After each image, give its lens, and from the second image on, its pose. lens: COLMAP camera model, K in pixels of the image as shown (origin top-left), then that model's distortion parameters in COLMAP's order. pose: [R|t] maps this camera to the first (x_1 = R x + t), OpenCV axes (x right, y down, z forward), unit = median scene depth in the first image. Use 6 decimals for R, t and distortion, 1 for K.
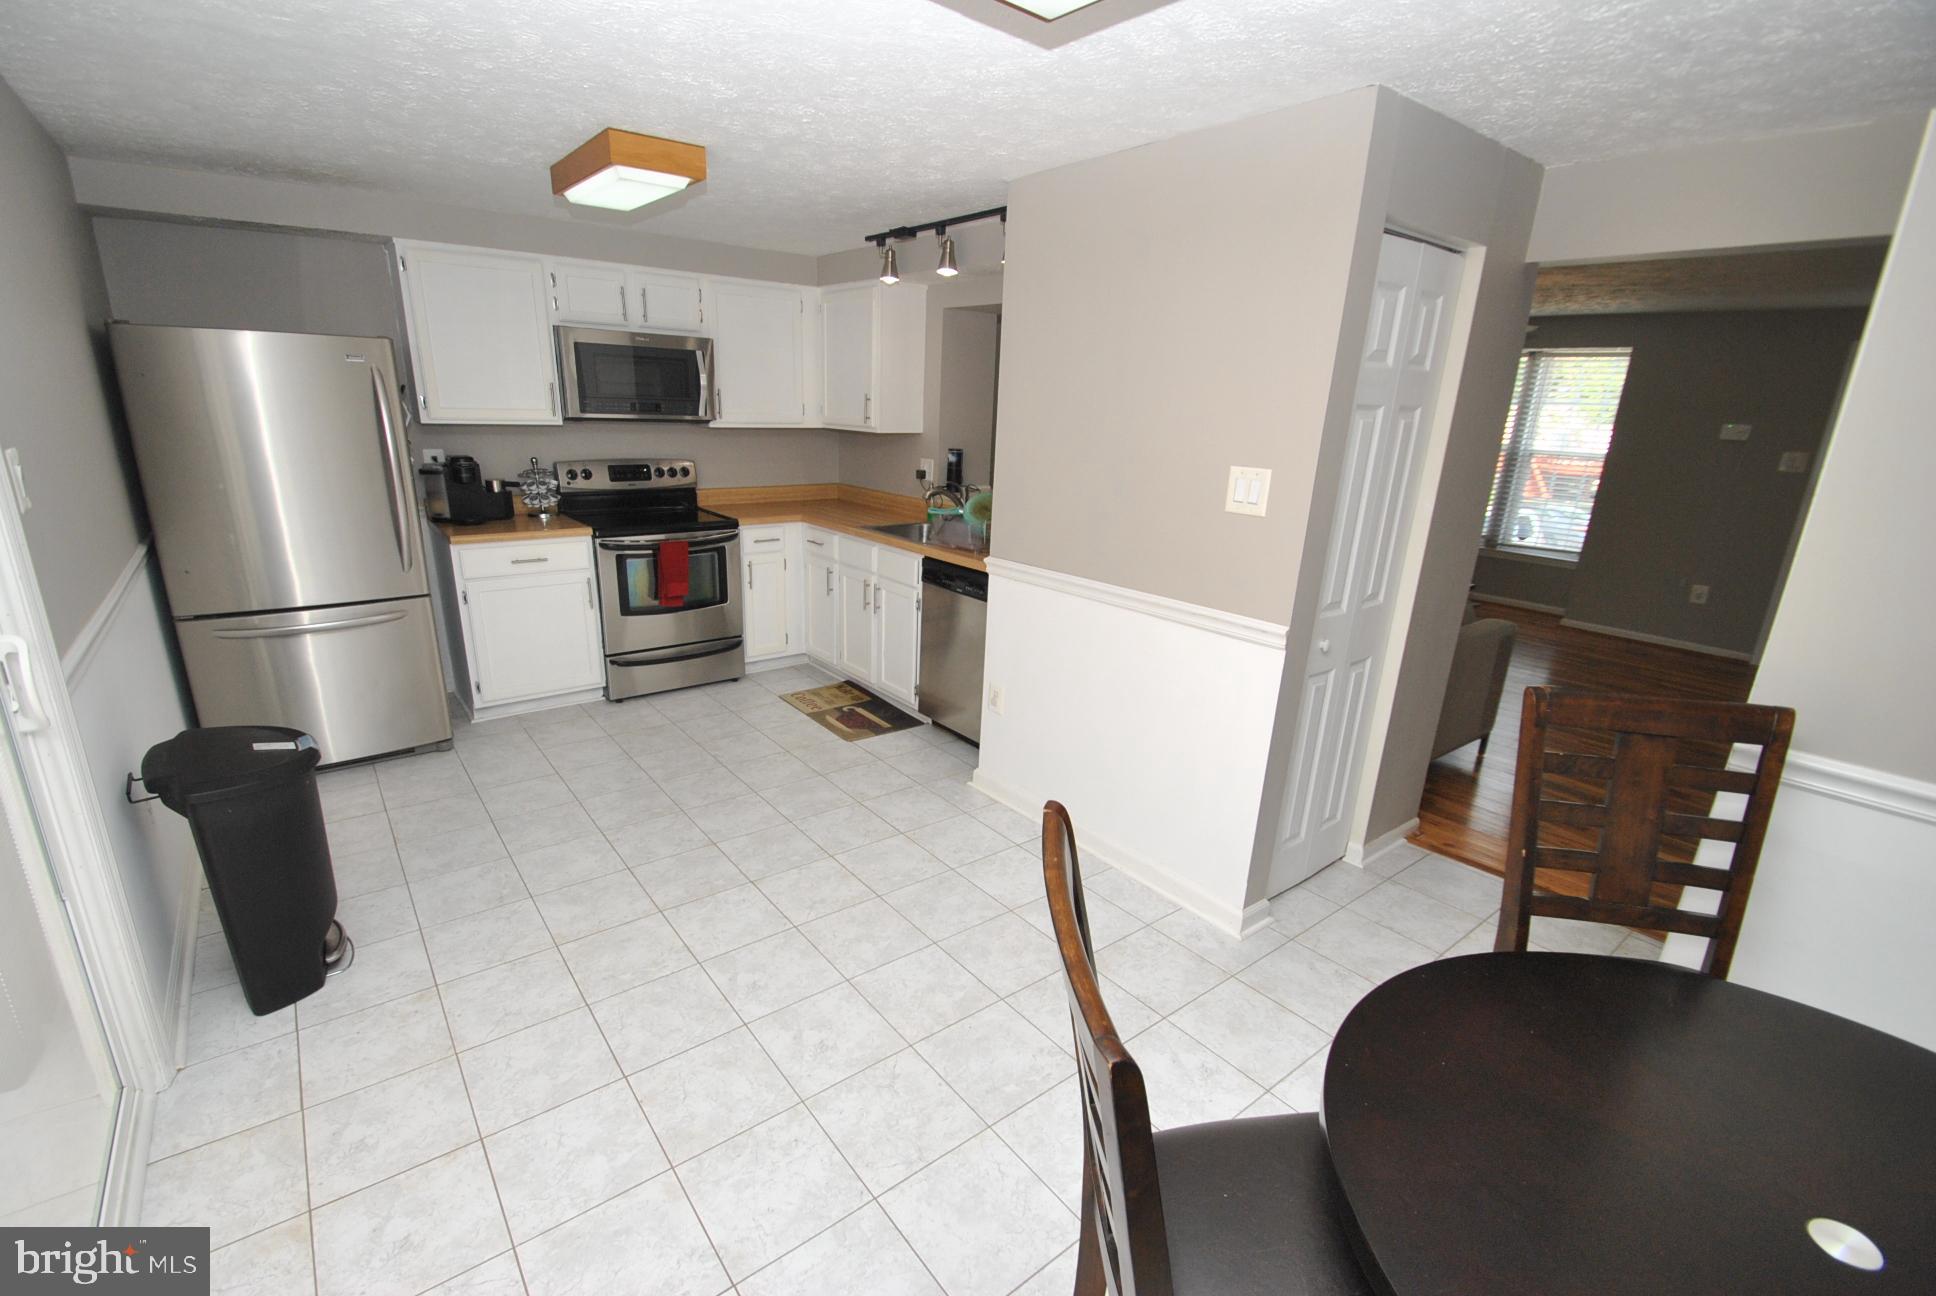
lens RADIAL K [[847.0, 0, 966.4], [0, 847.0, 656.4], [0, 0, 1]] dist [0.003701, -0.007742]
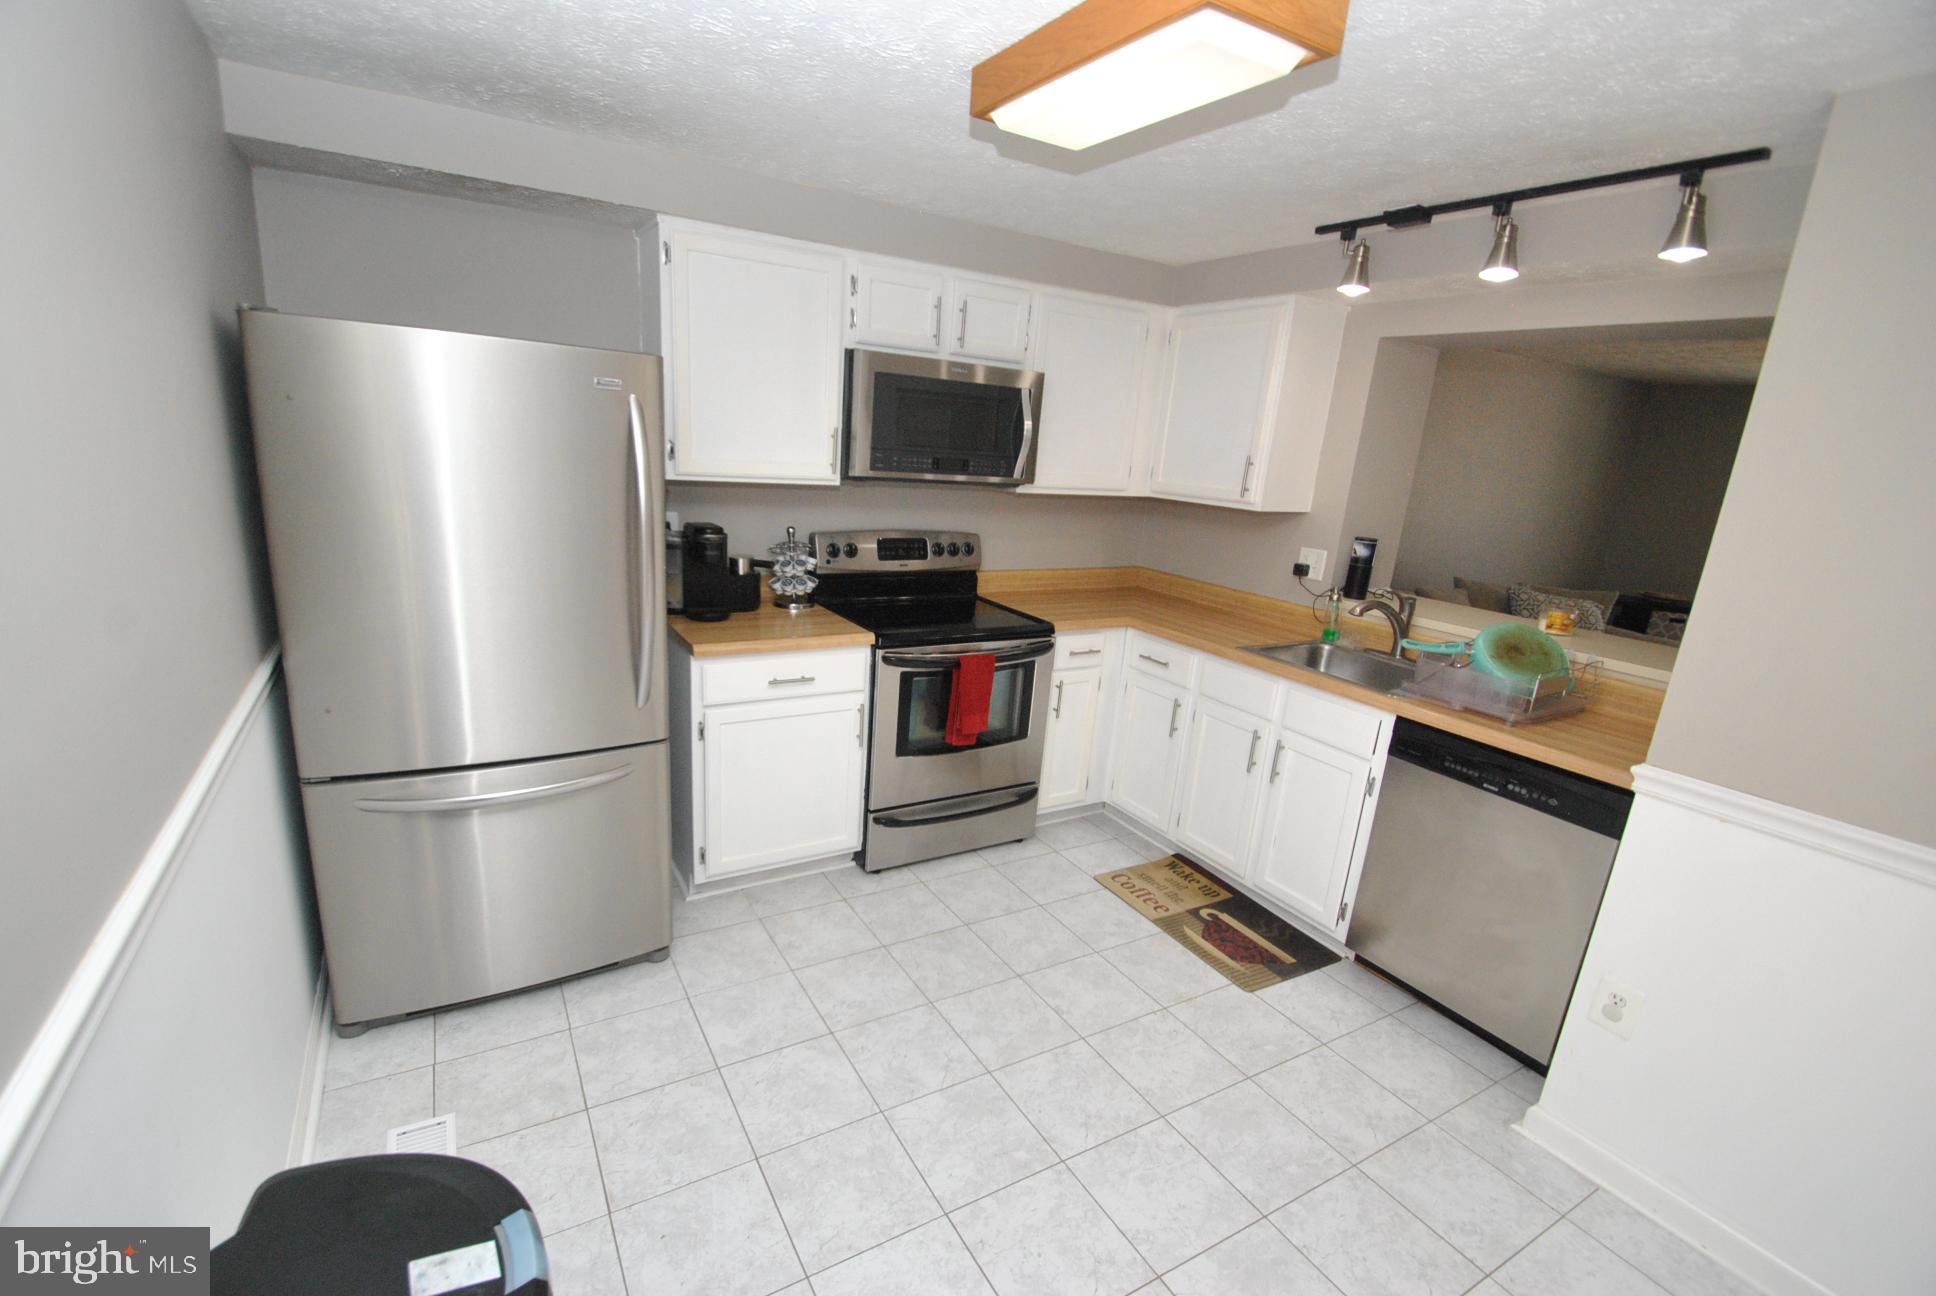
lens RADIAL K [[847.0, 0, 965.9], [0, 847.0, 649.4], [0, 0, 1]] dist [0.003701, -0.007742]
pose [[0.991655, 0.061497, -0.113309, -0.281697], [-0.067790, 0.996315, -0.052550, -0.105294], [0.109660, 0.059792, 0.992169, 0.311902]]
